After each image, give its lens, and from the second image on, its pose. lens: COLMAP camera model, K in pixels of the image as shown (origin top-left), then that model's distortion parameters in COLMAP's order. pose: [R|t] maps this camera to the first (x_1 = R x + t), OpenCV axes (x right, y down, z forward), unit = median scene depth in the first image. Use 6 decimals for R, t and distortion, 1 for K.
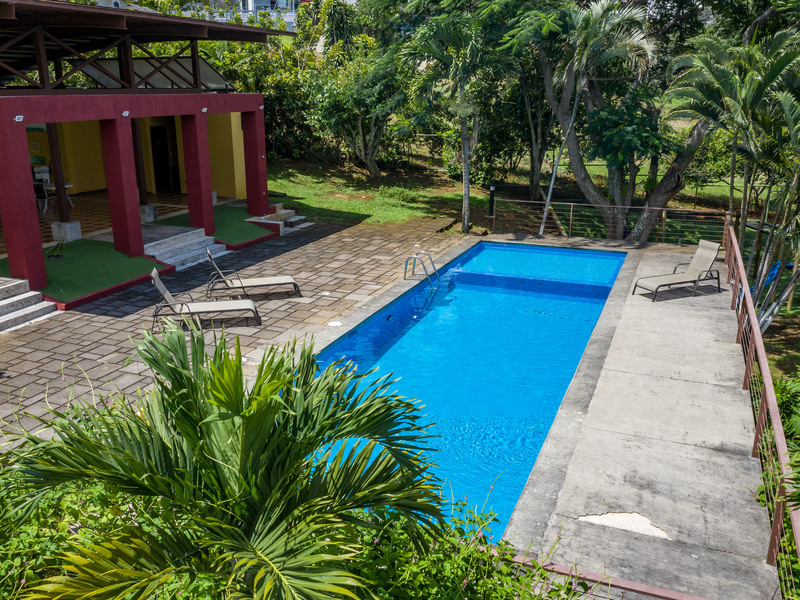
lens RADIAL K [[705.0, 0, 400.0], [0, 705.0, 300.0], [0, 0, 1]] dist [-0.003468, -0.000927]
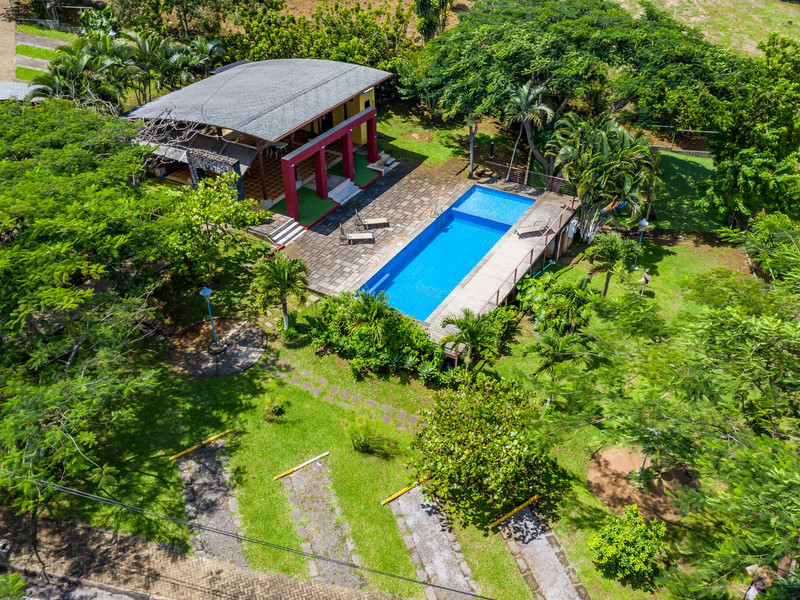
lens RADIAL K [[705.0, 0, 400.0], [0, 705.0, 300.0], [0, 0, 1]] dist [-0.003468, -0.000927]
pose [[0.988841, 0.080838, -0.125132, 0.227279], [-0.034952, 0.942414, 0.332618, -0.557170], [0.144815, -0.324533, 0.934723, -1.399723]]
